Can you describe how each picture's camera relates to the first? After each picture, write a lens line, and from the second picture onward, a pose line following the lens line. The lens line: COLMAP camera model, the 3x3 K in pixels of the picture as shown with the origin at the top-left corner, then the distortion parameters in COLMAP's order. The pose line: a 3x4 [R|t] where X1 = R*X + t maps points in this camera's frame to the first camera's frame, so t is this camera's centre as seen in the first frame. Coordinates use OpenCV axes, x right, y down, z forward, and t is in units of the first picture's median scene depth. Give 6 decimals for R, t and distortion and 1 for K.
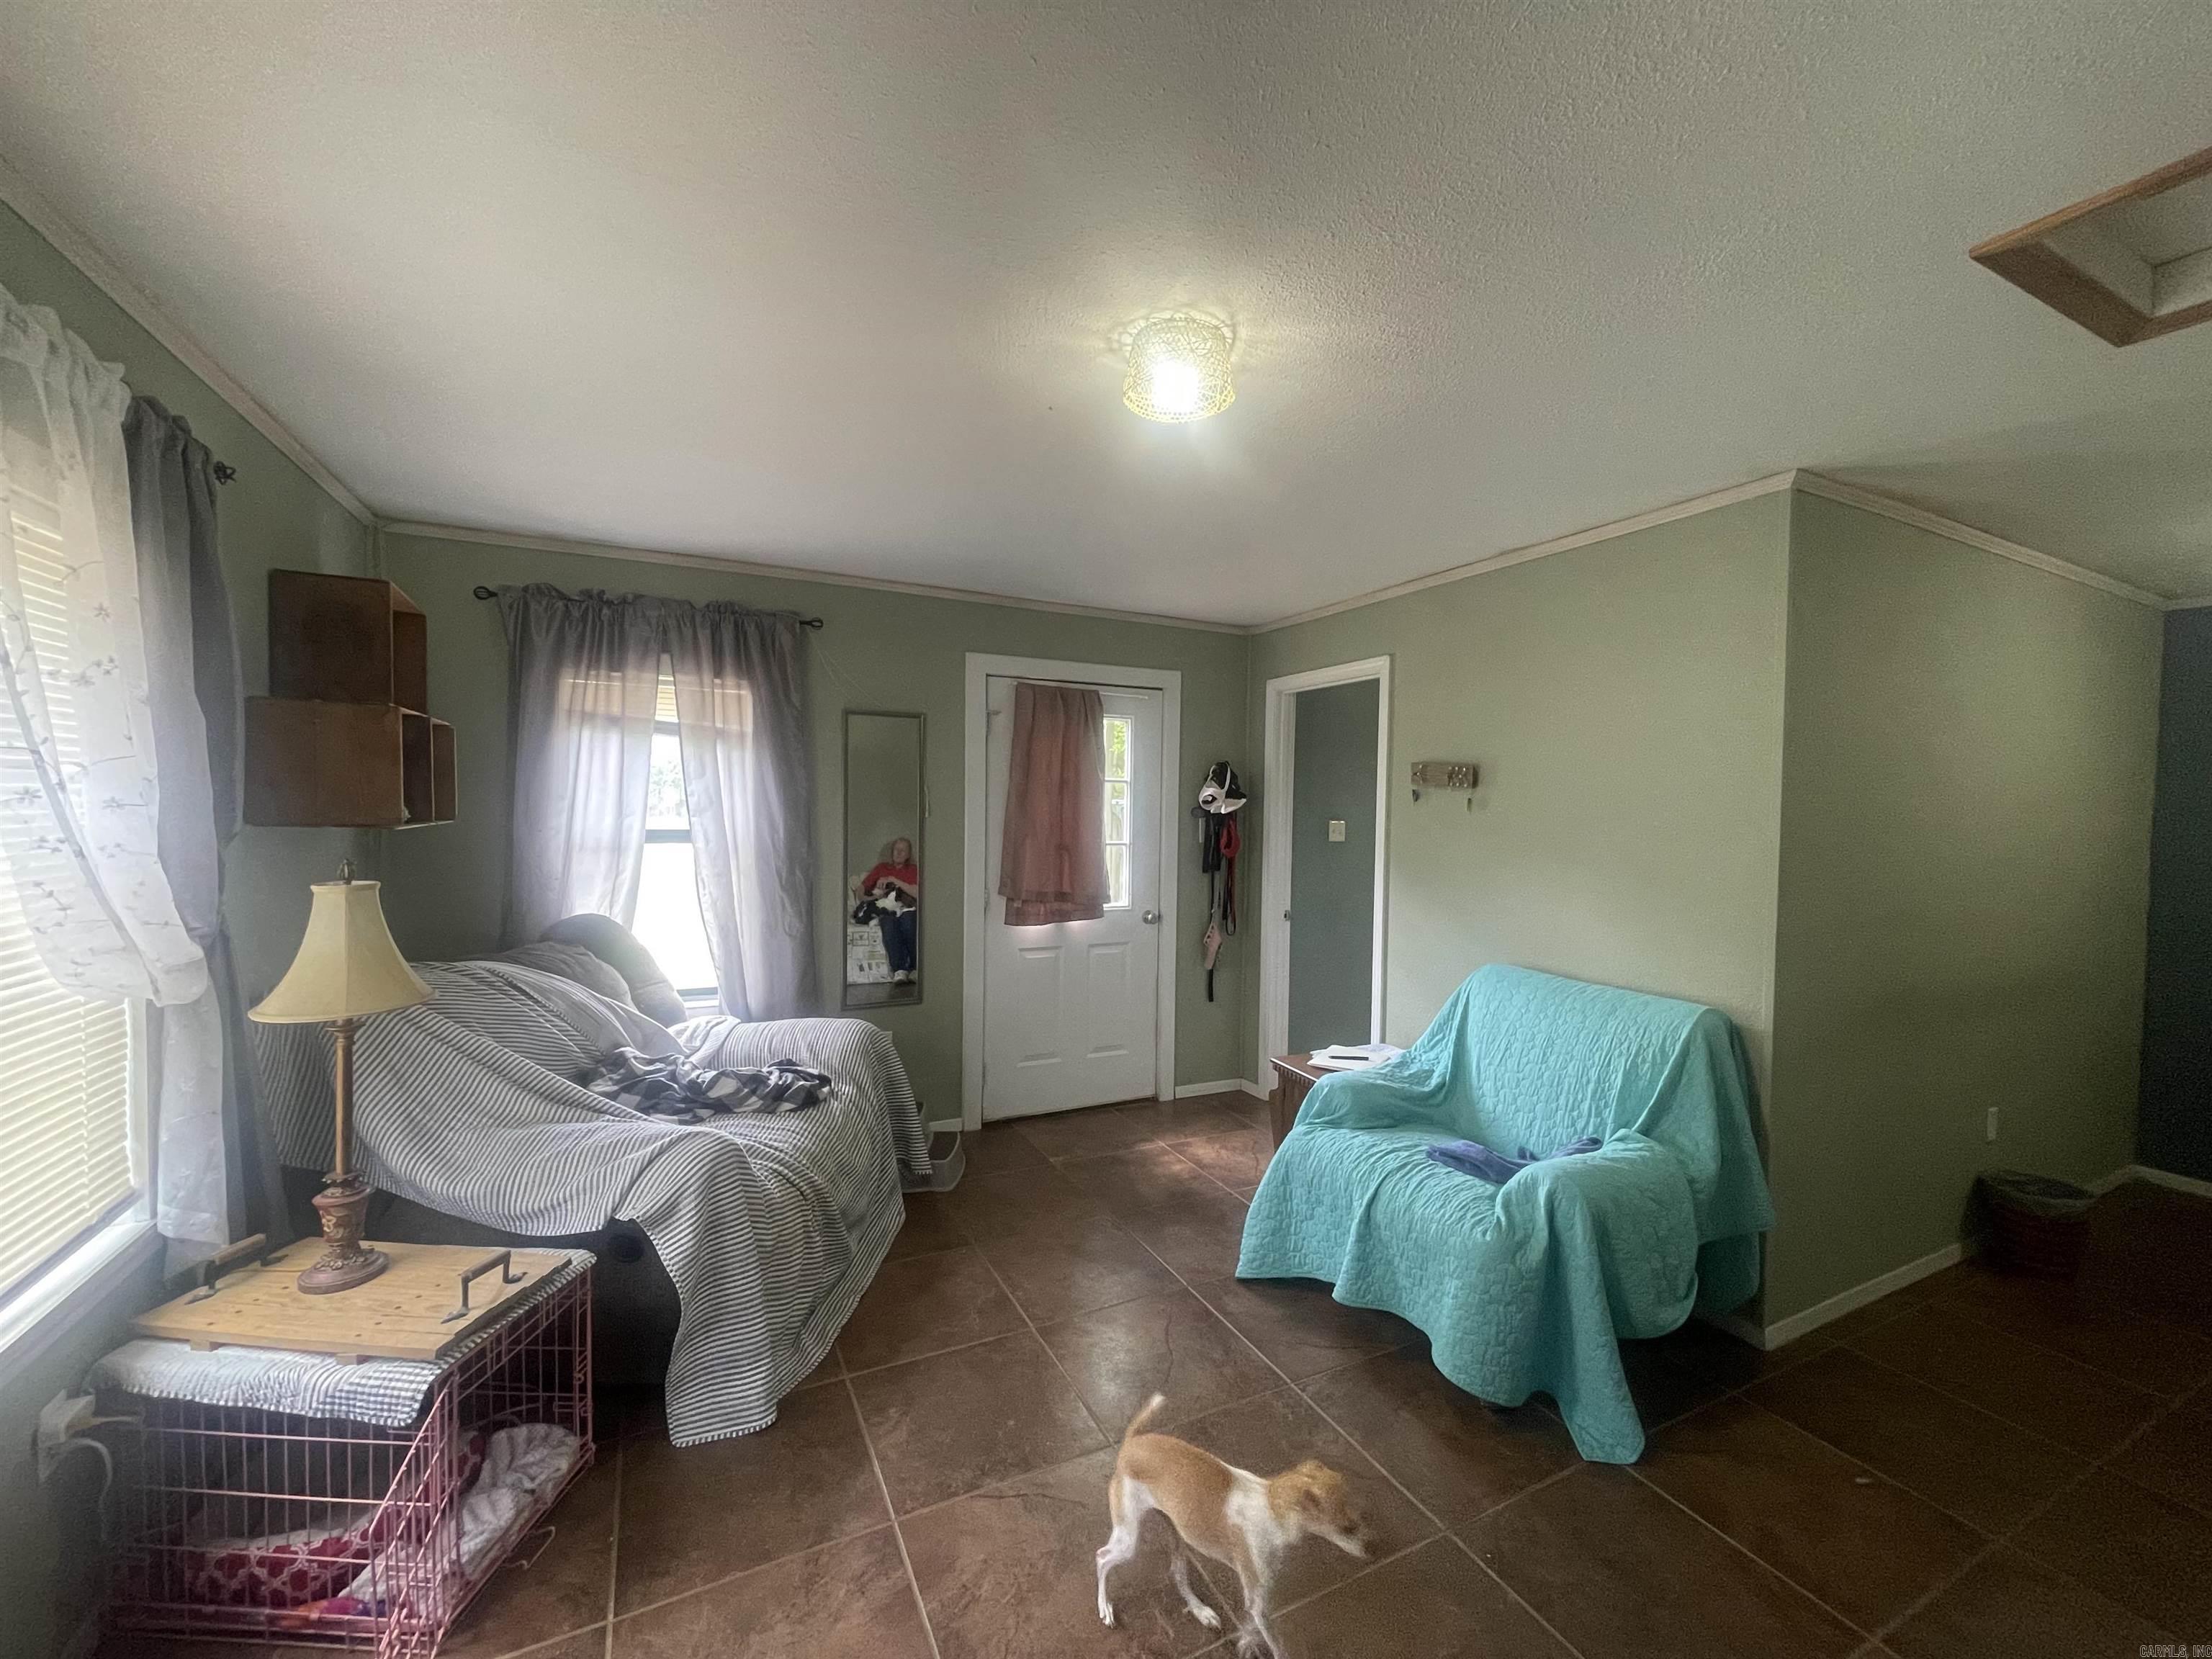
lens RADIAL K [[873.6, 0, 1108.1], [0, 873.6, 831.6], [0, 0, 1]] dist [0.001362, -0.000200]
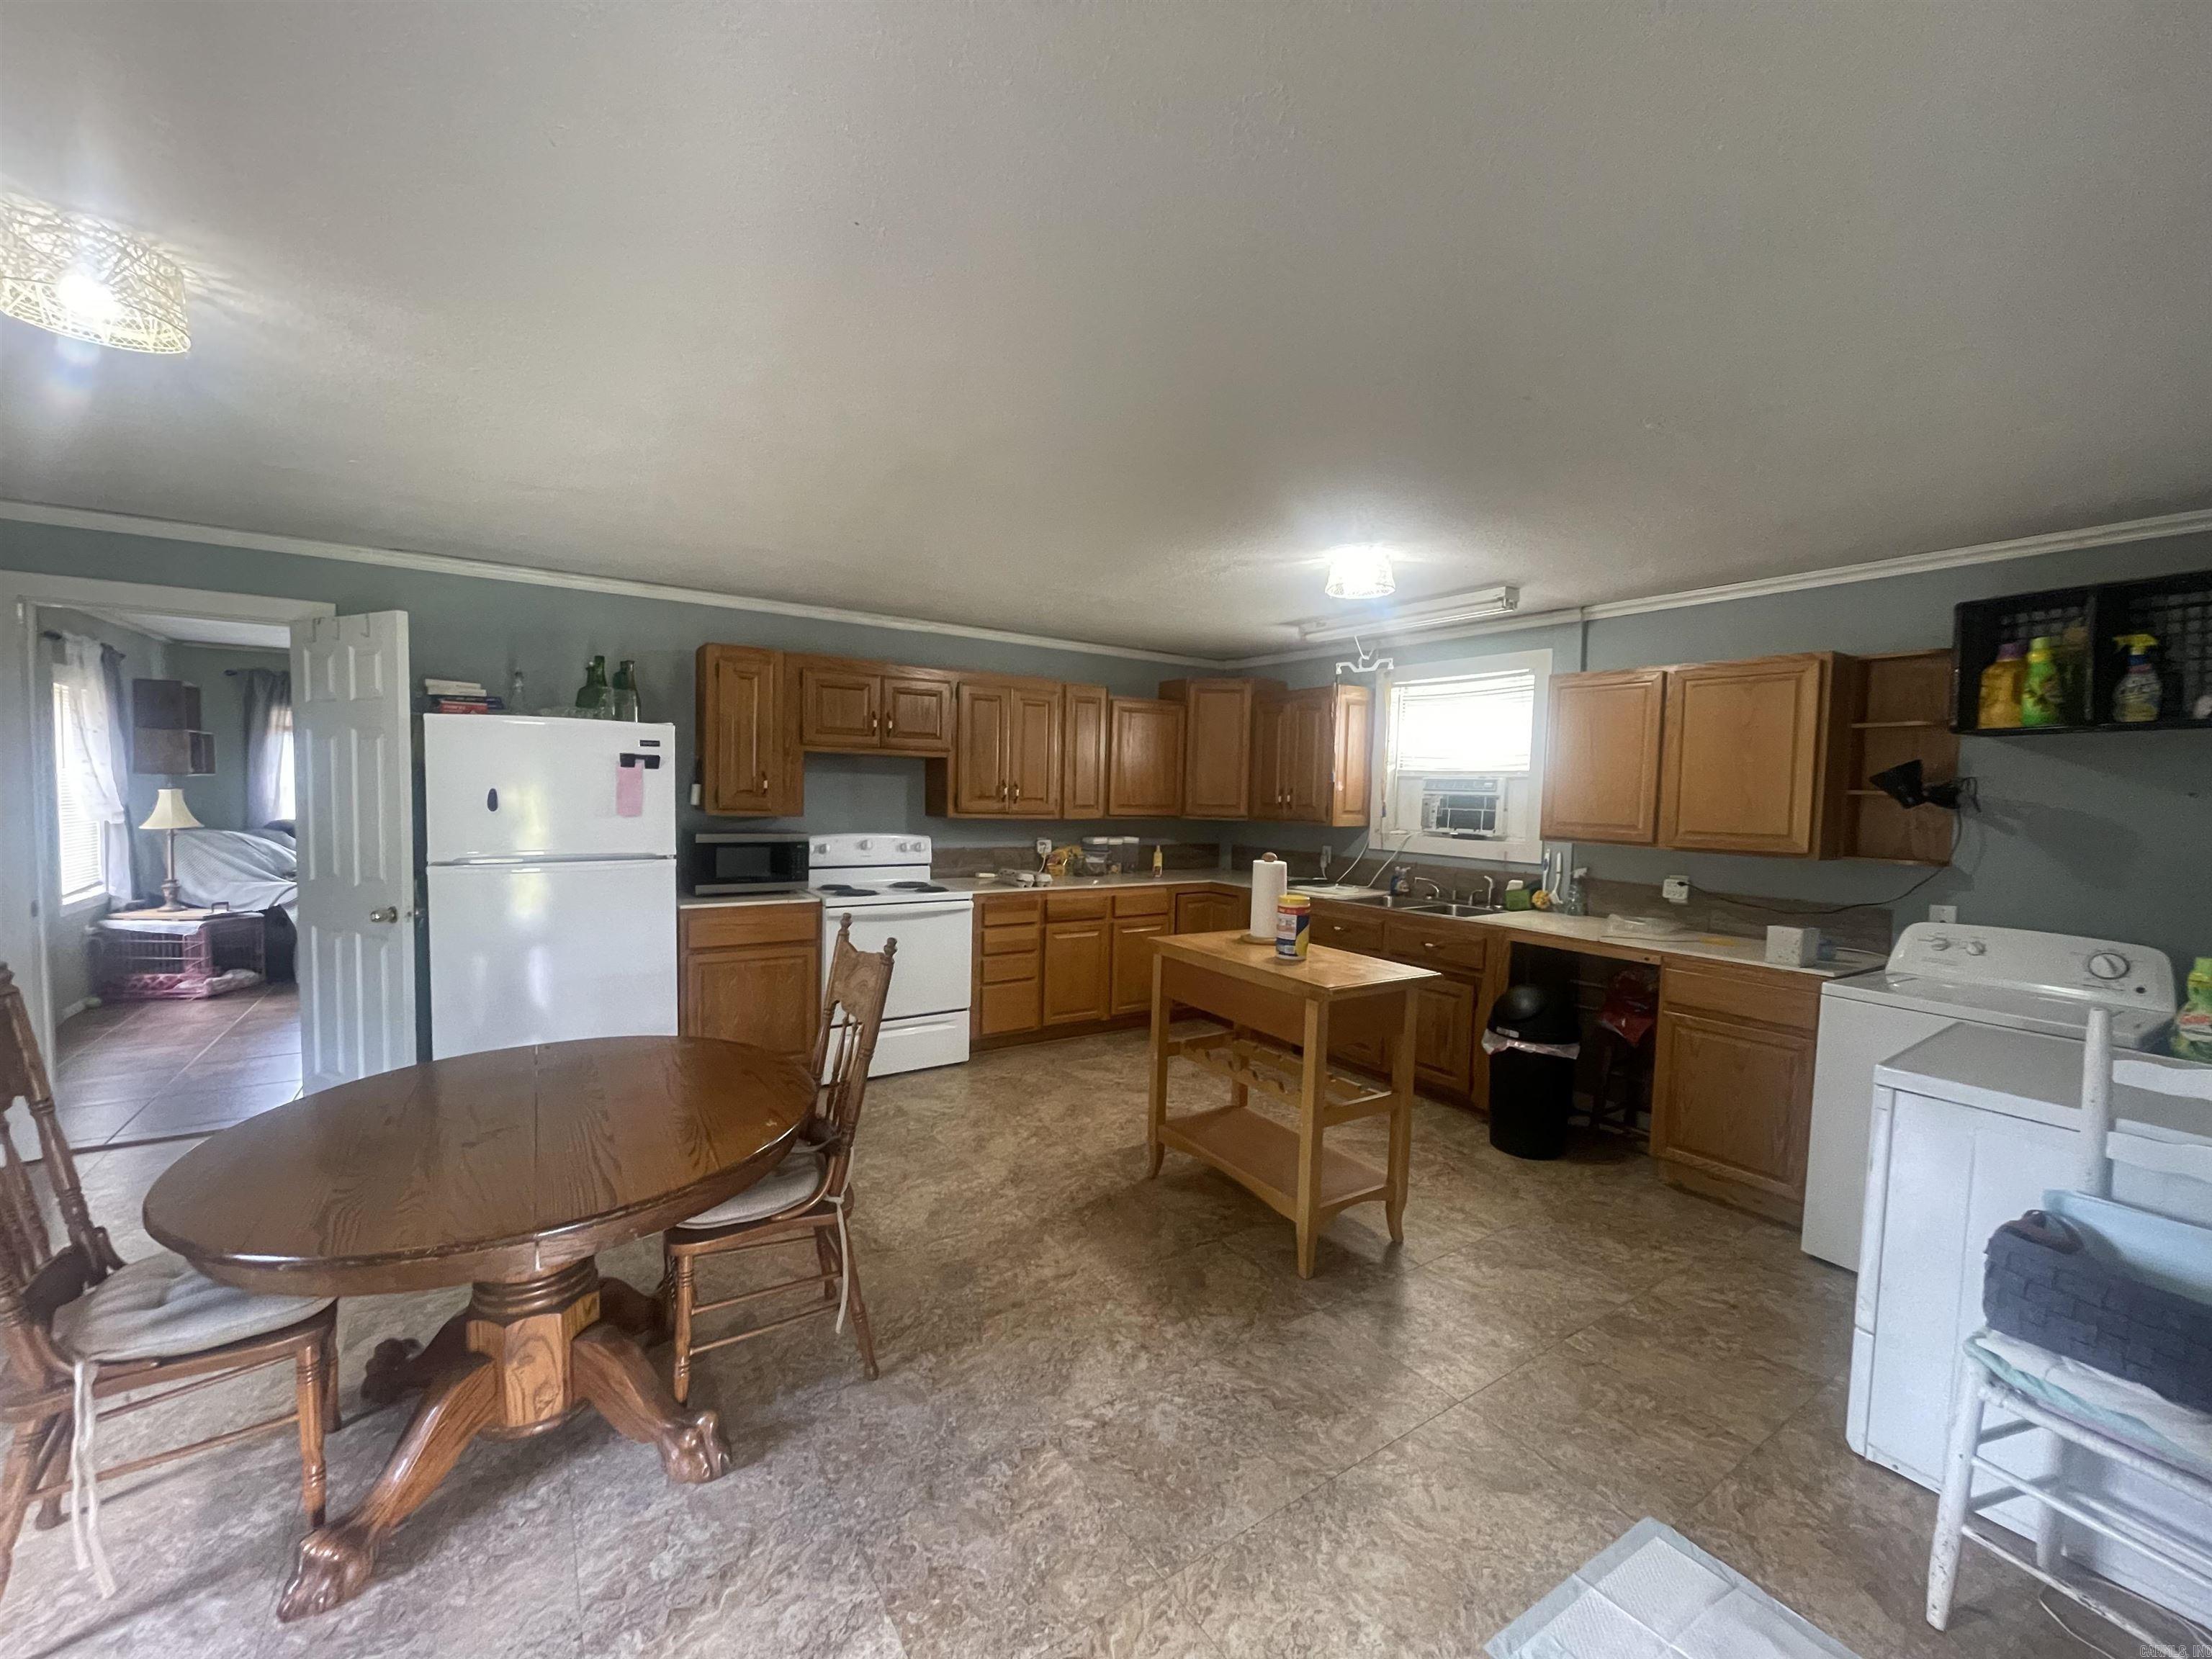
lens RADIAL K [[873.6, 0, 1101.8], [0, 873.6, 833.7], [0, 0, 1]] dist [0.001362, -0.000200]
pose [[0.992703, 0.001738, 0.120571, 2.170470], [-0.004626, 0.999709, 0.023671, 0.130059], [-0.120495, -0.024056, 0.992422, -2.644562]]
